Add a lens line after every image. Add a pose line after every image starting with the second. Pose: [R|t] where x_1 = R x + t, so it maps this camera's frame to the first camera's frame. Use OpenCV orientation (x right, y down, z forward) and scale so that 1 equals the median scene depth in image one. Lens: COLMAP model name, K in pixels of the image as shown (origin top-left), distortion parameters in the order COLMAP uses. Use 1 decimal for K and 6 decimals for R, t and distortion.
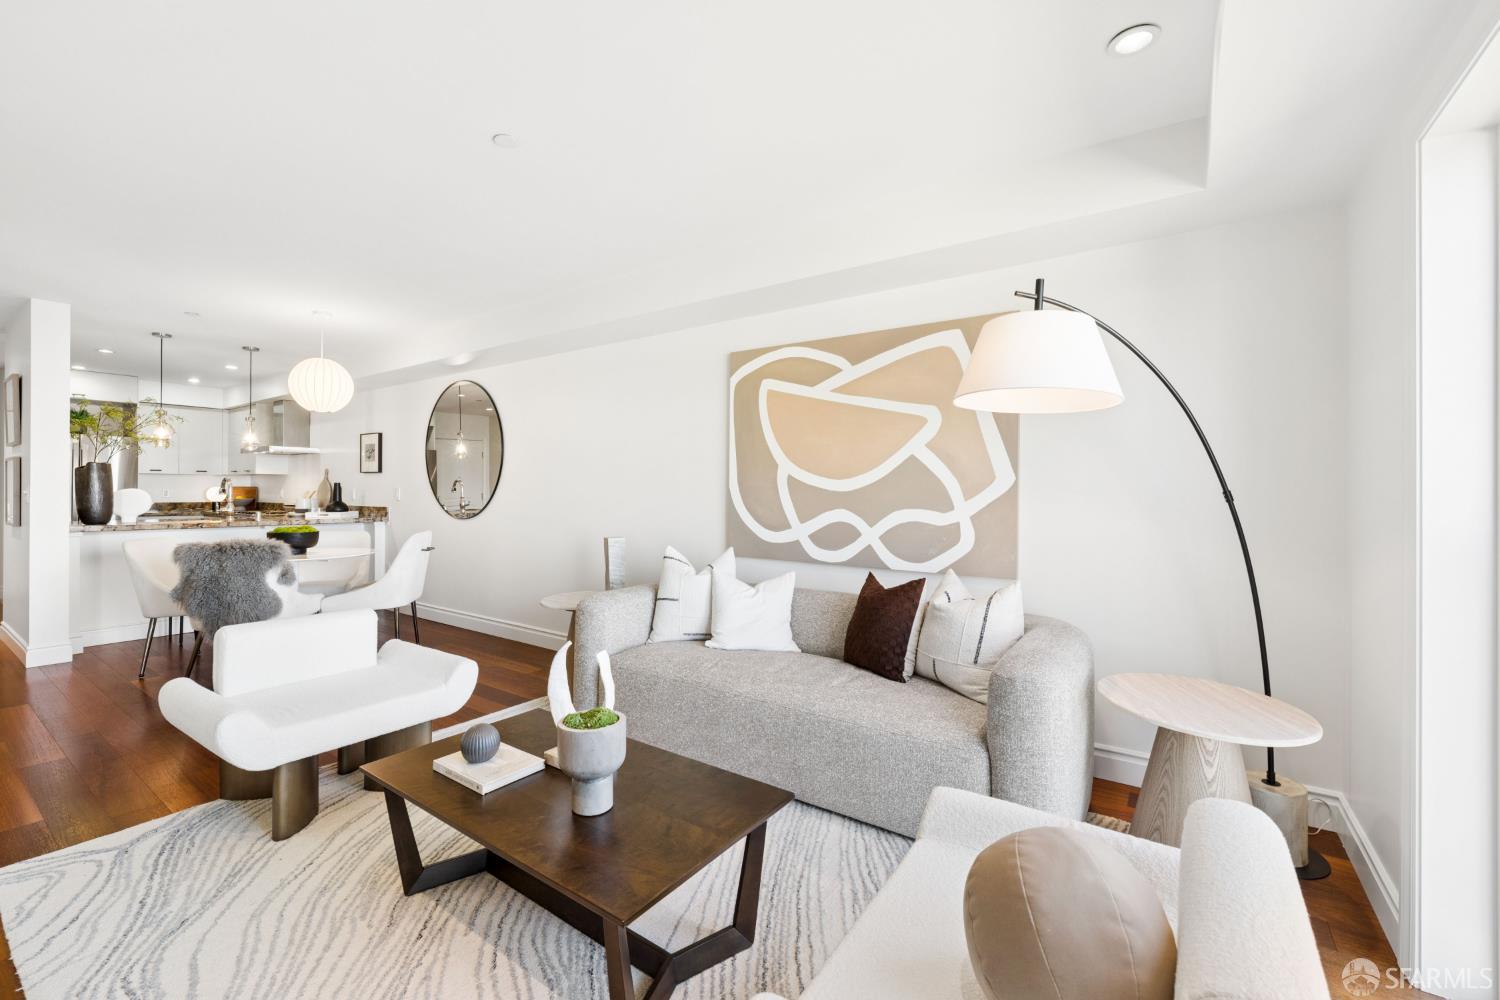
lens RADIAL K [[625.1, 0, 757.8], [0, 625.1, 490.4], [0, 0, 1]] dist [0.003439, -0.000609]
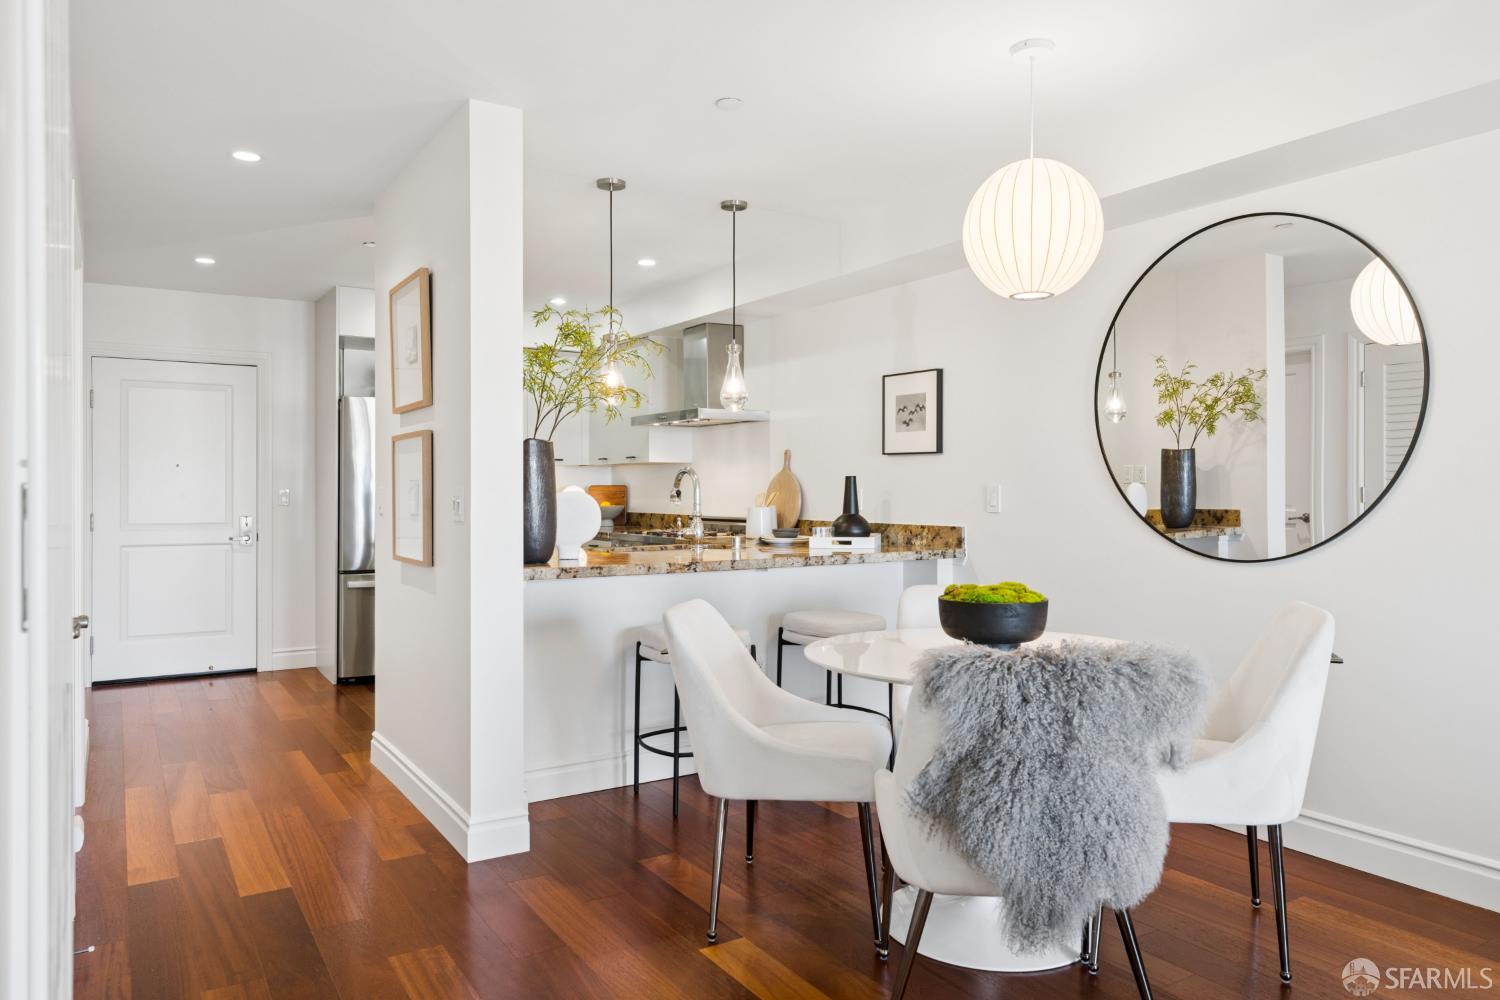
lens RADIAL K [[1011.5, 0, 750.7], [0, 1011.5, 493.8], [0, 0, 1]] dist [-0.017422, 0.000626]
pose [[0.924009, -0.005418, -0.382331, -0.450007], [0.007427, 0.999965, 0.003778, -0.001880], [0.382298, -0.006330, 0.924018, 0.247077]]
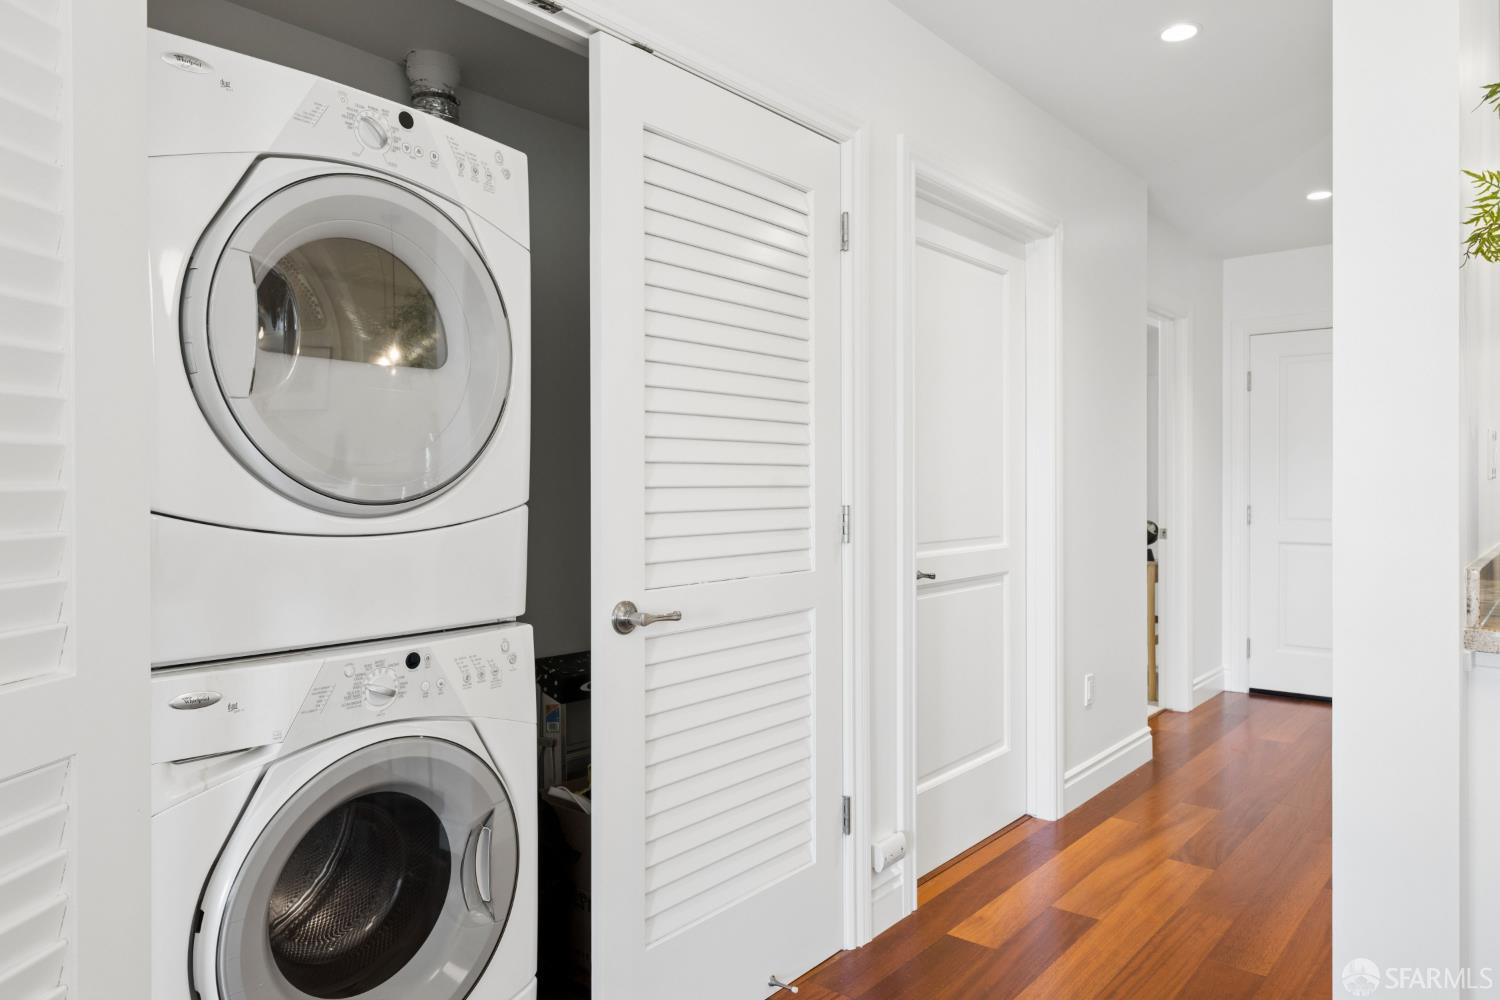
lens RADIAL K [[971.9, 0, 750.1], [0, 971.9, 494.8], [0, 0, 1]] dist [-0.000915, 0.001327]
pose [[-0.094368, 0.001504, -0.995536, -0.503424], [0.005806, 0.999983, 0.000960, 0.003140], [0.995520, -0.005690, -0.094375, 0.541050]]
